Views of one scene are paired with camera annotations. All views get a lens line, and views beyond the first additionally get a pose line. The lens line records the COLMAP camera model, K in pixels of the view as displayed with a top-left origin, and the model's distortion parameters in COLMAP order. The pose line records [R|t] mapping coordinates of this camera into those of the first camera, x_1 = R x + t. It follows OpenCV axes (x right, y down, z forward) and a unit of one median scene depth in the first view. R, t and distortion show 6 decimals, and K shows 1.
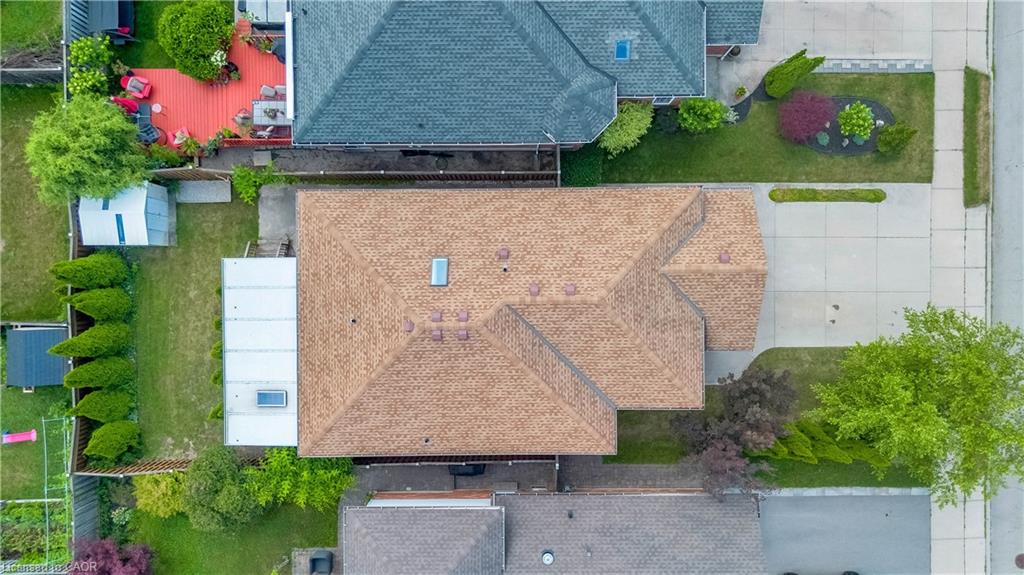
lens RADIAL K [[730.7, 0, 512.0], [0, 730.7, 287.5], [0, 0, 1]] dist [0.055941, -0.057789]
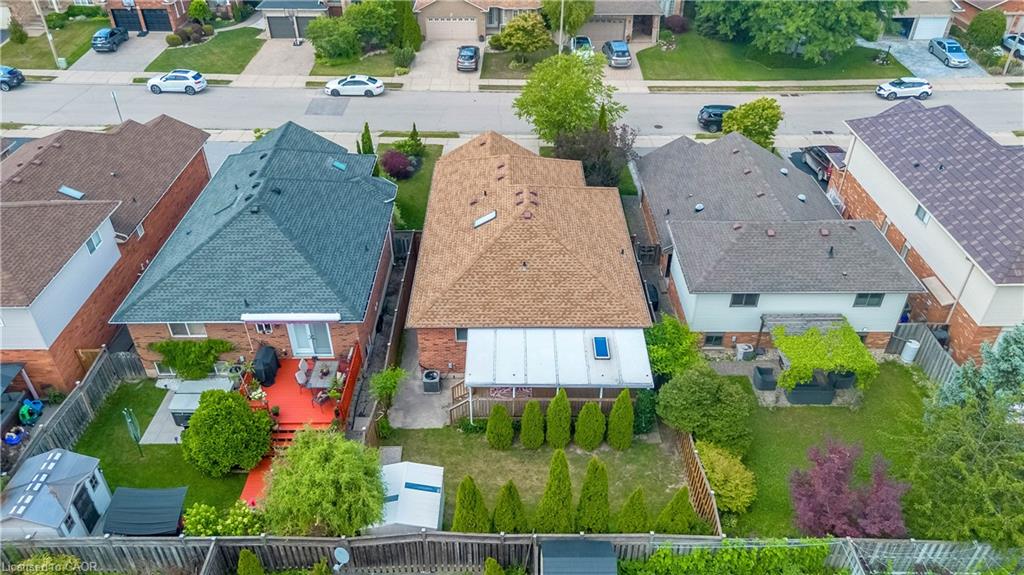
lens RADIAL K [[730.7, 0, 512.0], [0, 730.7, 287.5], [0, 0, 1]] dist [0.055941, -0.057789]
pose [[0.004773, -0.584770, 0.811185, -1.010365], [0.999973, -0.001781, -0.007168, 0.028843], [0.005636, 0.811197, 0.584745, 0.291750]]
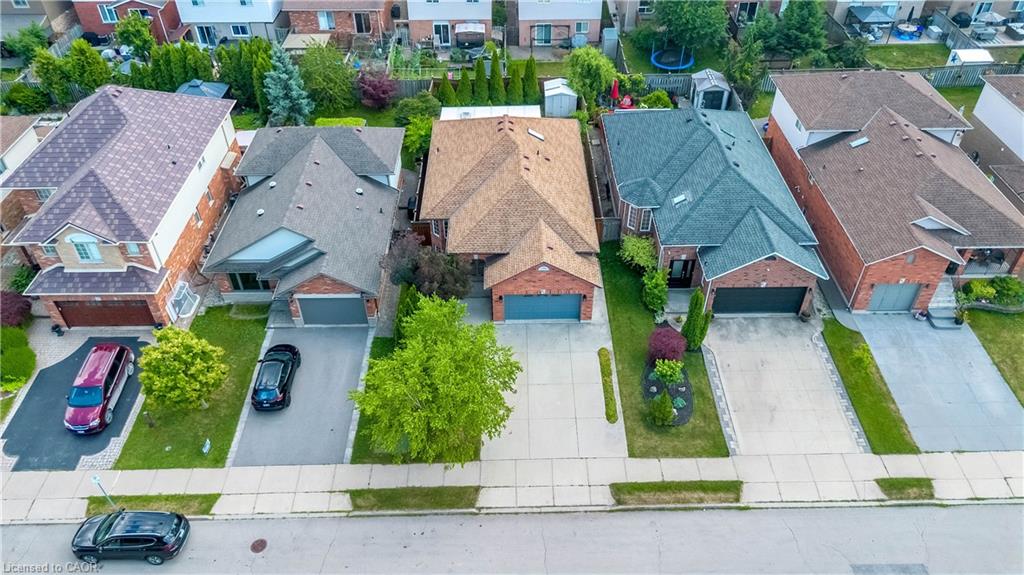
lens RADIAL K [[730.7, 0, 512.0], [0, 730.7, 287.5], [0, 0, 1]] dist [0.055941, -0.057789]
pose [[0.004690, 0.649181, -0.760619, 1.235571], [-0.999986, 0.001168, -0.005169, 0.037636], [-0.002467, 0.760633, 0.649178, 0.102881]]
